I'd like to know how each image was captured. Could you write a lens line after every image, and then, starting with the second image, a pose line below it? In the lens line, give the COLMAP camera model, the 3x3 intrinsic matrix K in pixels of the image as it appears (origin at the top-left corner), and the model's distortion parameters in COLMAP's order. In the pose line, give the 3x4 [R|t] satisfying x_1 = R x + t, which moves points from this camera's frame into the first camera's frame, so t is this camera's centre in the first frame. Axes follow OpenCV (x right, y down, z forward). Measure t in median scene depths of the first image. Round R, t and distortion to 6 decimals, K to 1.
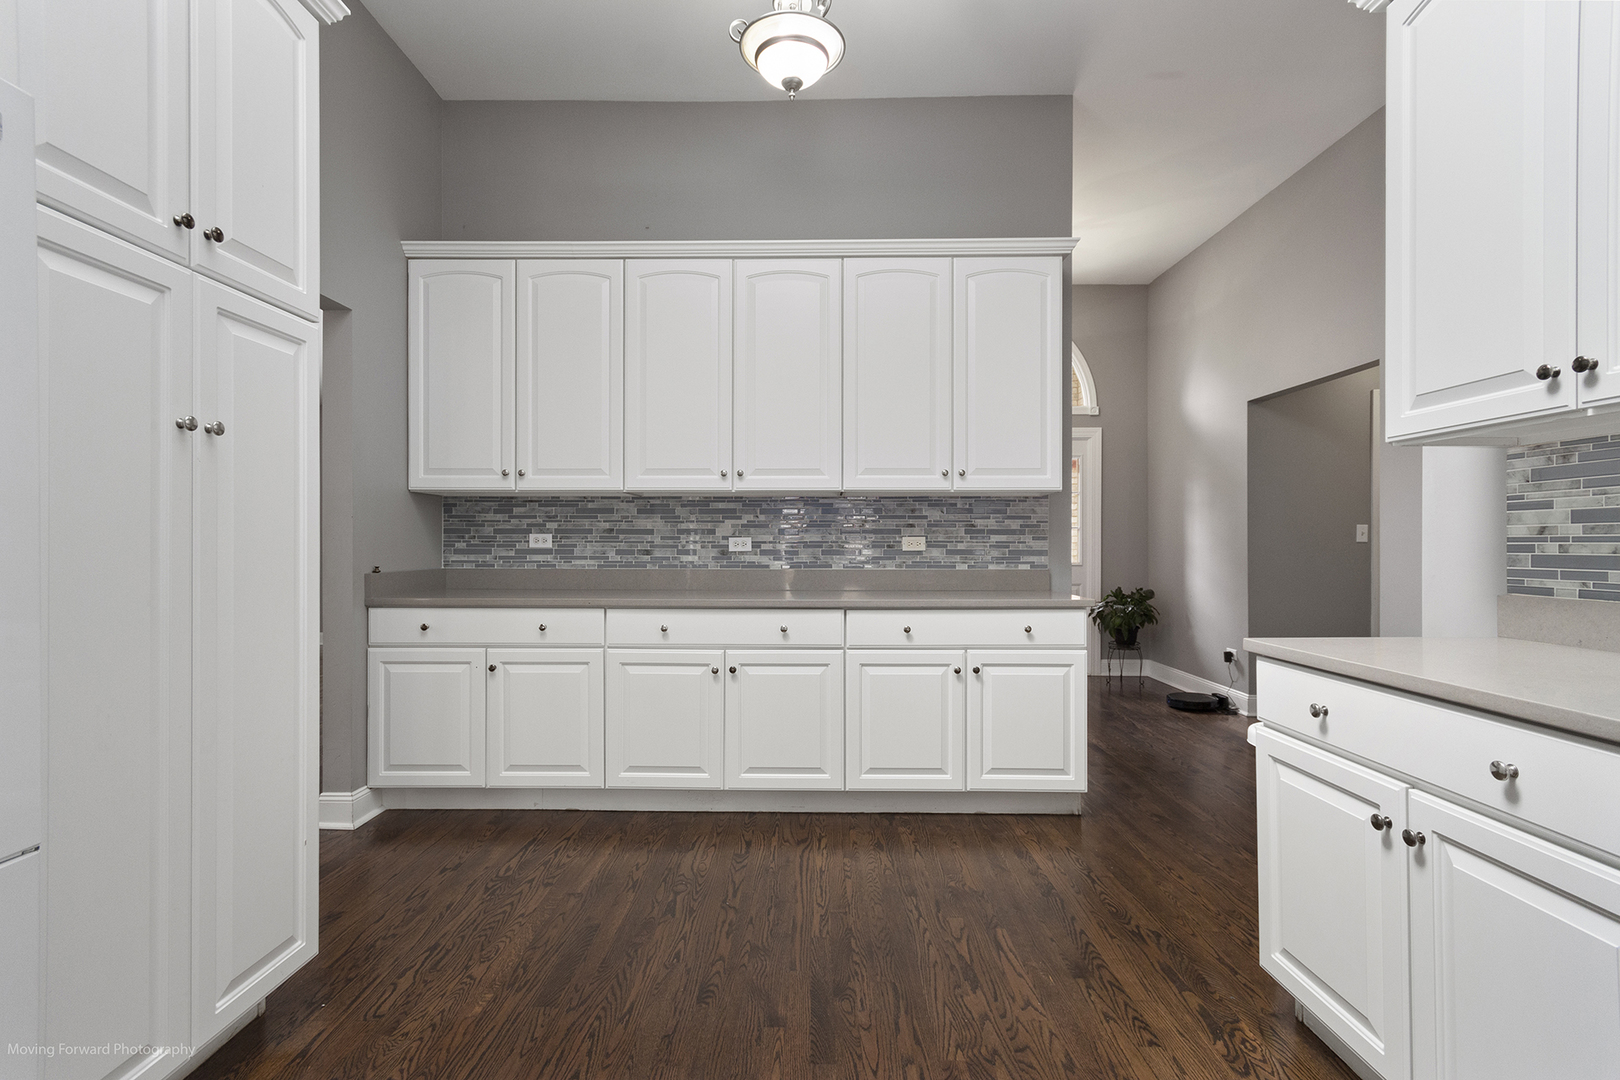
lens RADIAL K [[749.1, 0, 805.4], [0, 749.1, 540.0], [0, 0, 1]] dist [0.003996, 0.001475]
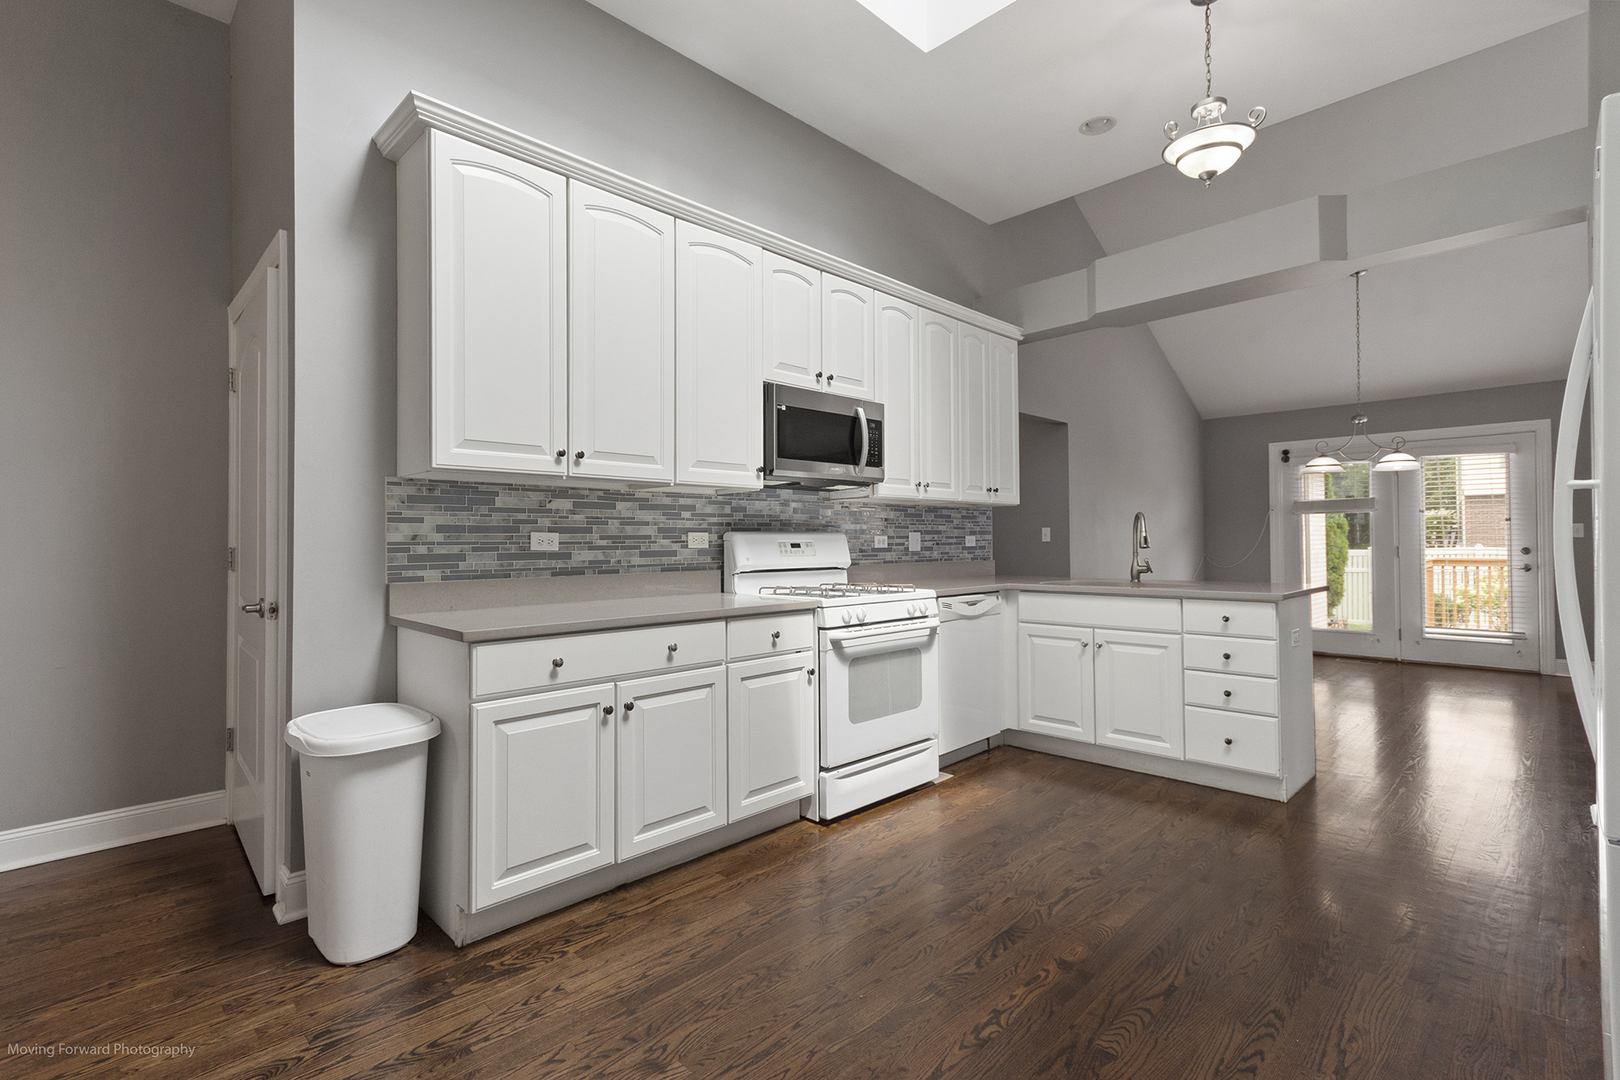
lens RADIAL K [[749.1, 0, 797.9], [0, 749.1, 536.8], [0, 0, 1]] dist [0.003996, 0.001475]
pose [[-0.703107, 0.010528, 0.711006, -0.332911], [0.005635, 0.999941, -0.009234, 0.002101], [-0.711062, -0.002485, -0.703125, 0.856590]]
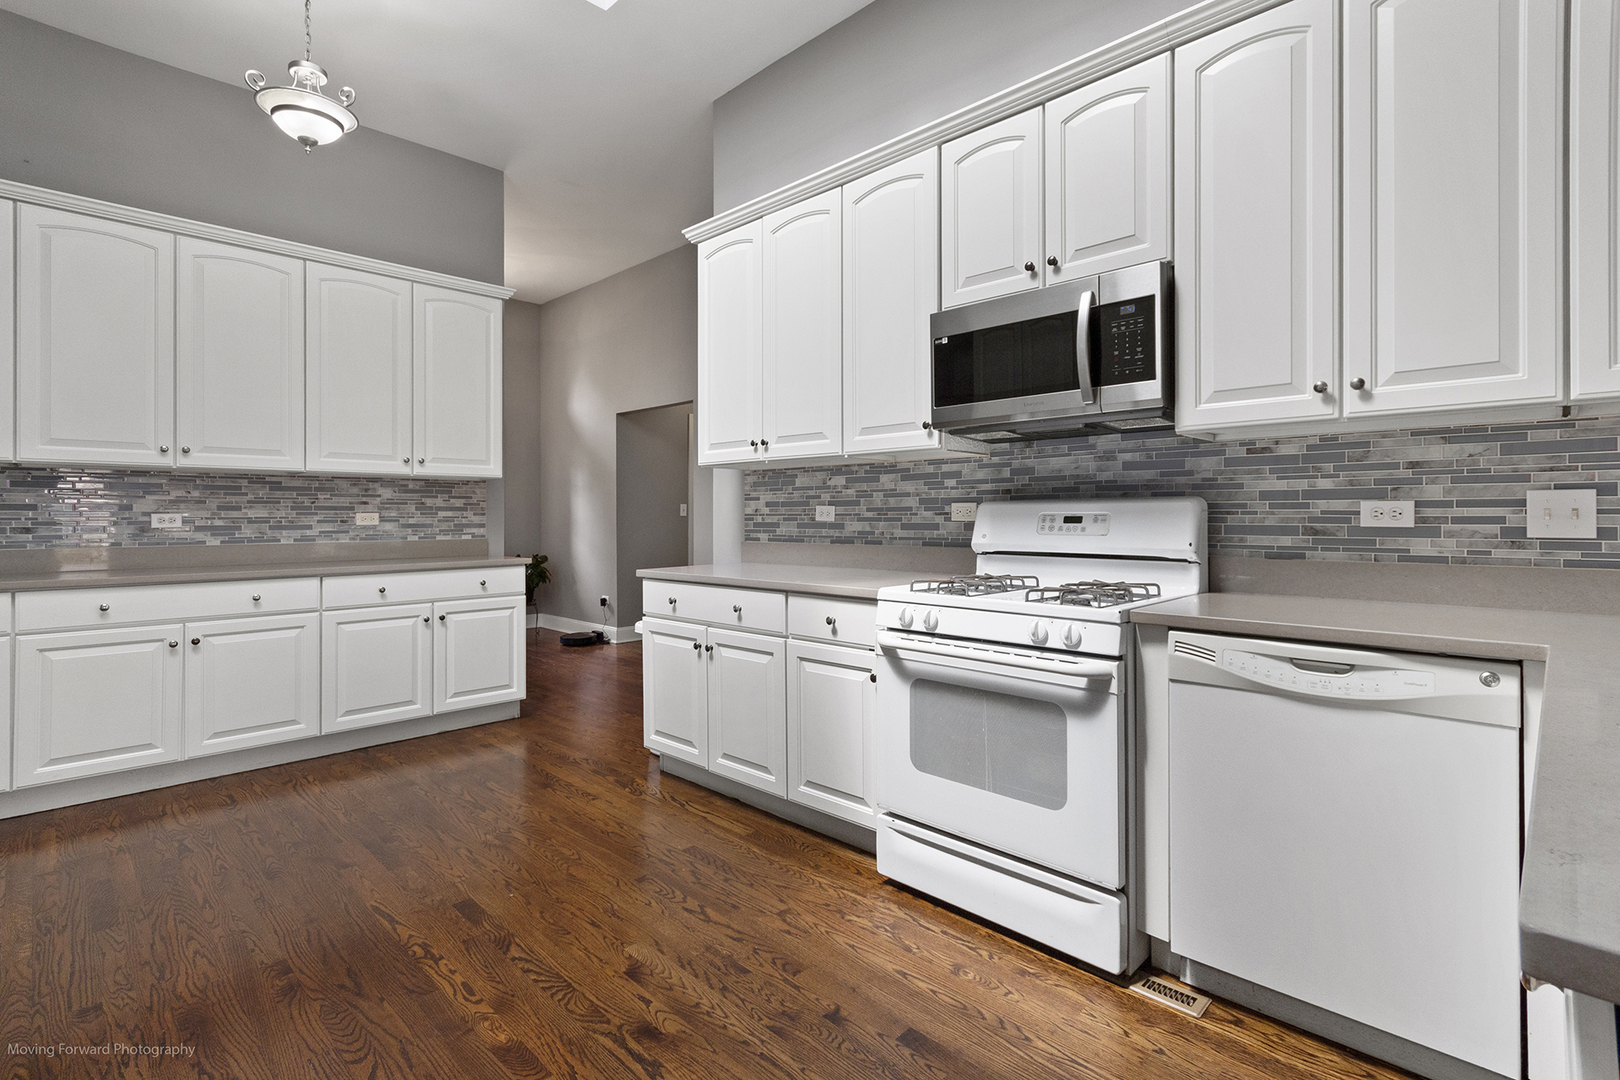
lens RADIAL K [[749.1, 0, 807.1], [0, 749.1, 514.1], [0, 0, 1]] dist [0.003996, 0.001475]
pose [[0.691831, -0.001183, 0.722058, -0.260450], [0.001738, 0.999998, -0.000028, -0.001493], [-0.722057, 0.001274, 0.691832, -0.327608]]
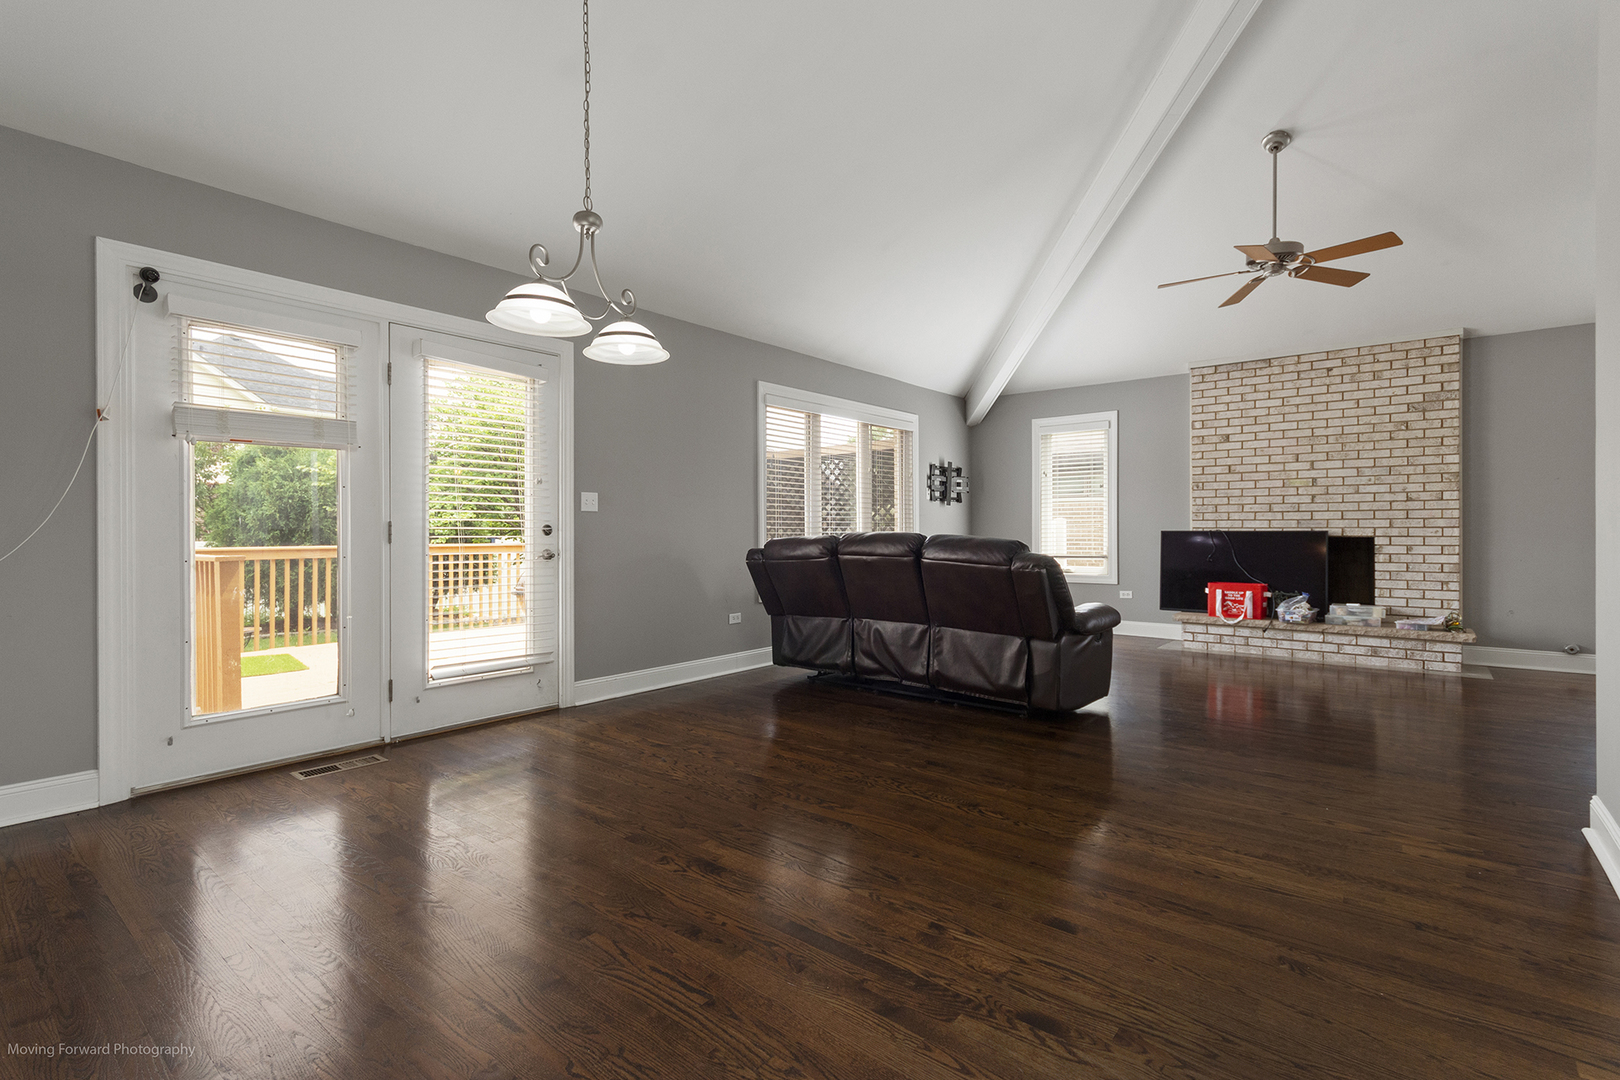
lens RADIAL K [[749.1, 0, 806.0], [0, 749.1, 530.3], [0, 0, 1]] dist [0.003996, 0.001475]
pose [[-0.625349, 0.000297, -0.780345, 0.513086], [0.004619, 0.999984, -0.003321, 0.039737], [0.780331, -0.005681, -0.625340, -0.775309]]
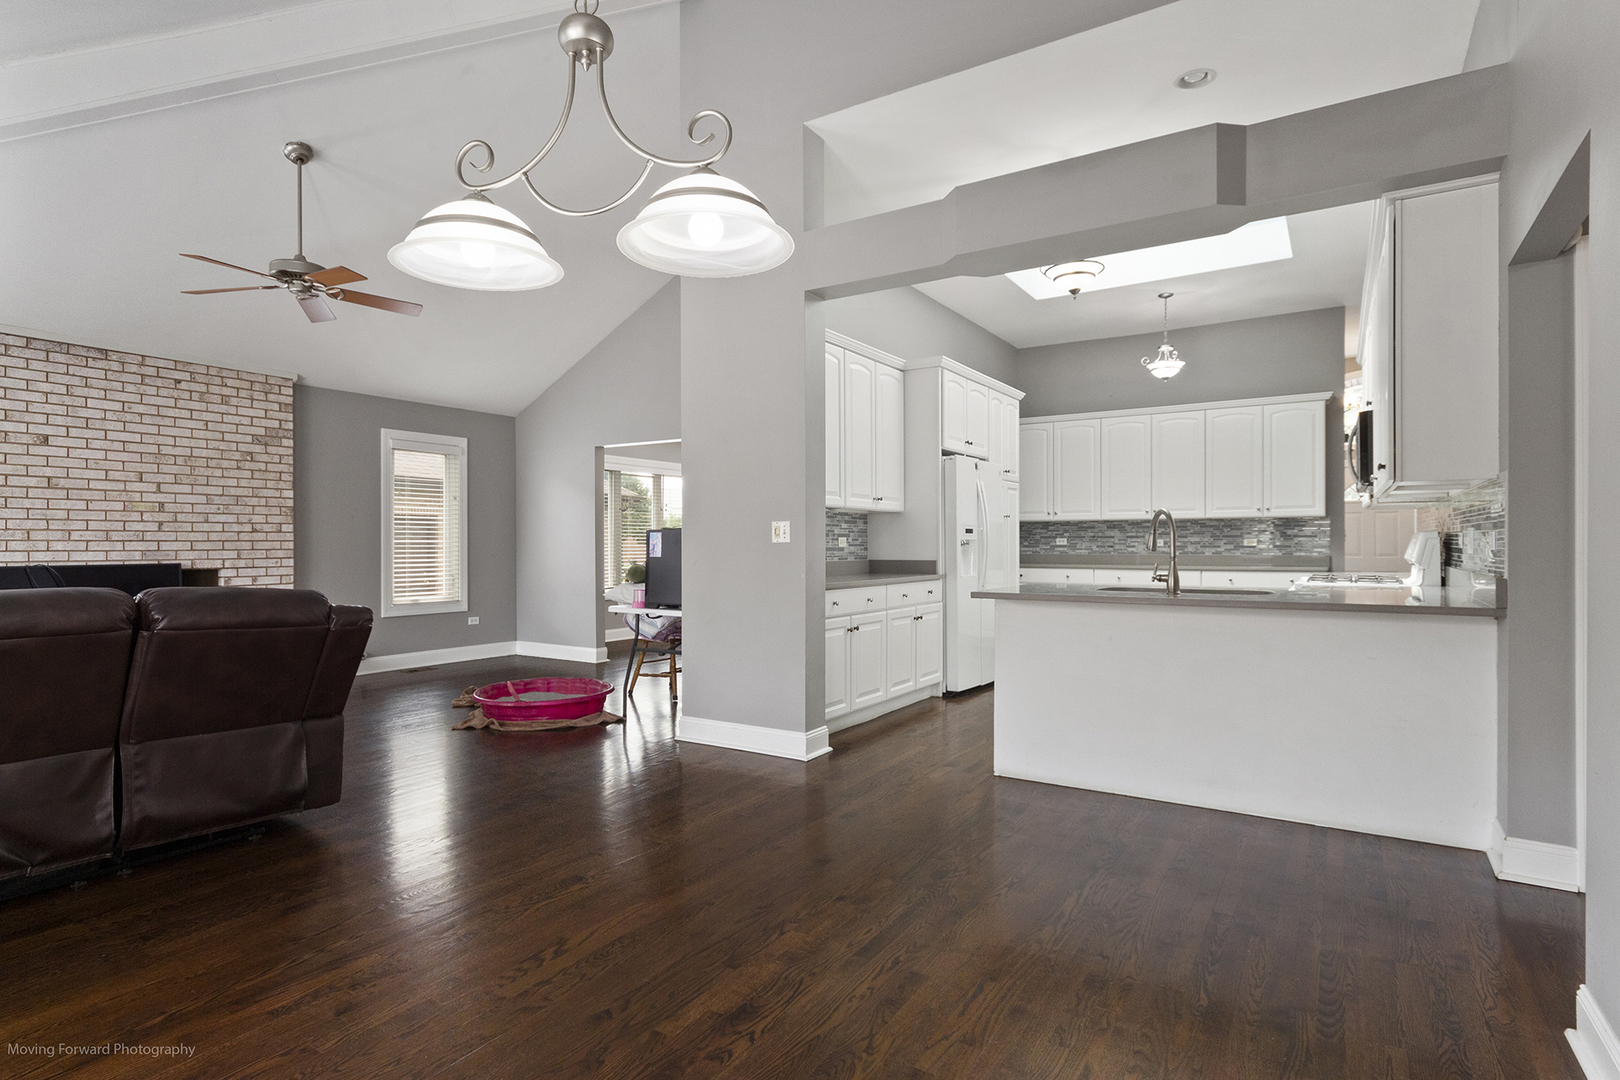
lens RADIAL K [[839.9, 0, 799.9], [0, 839.9, 549.1], [0, 0, 1]] dist [0.006798, 0.000064]
pose [[0.846342, 0.001110, -0.532639, 0.387084], [0.004721, 0.999943, 0.009584, -0.004775], [0.532620, -0.010626, 0.846288, -1.849691]]
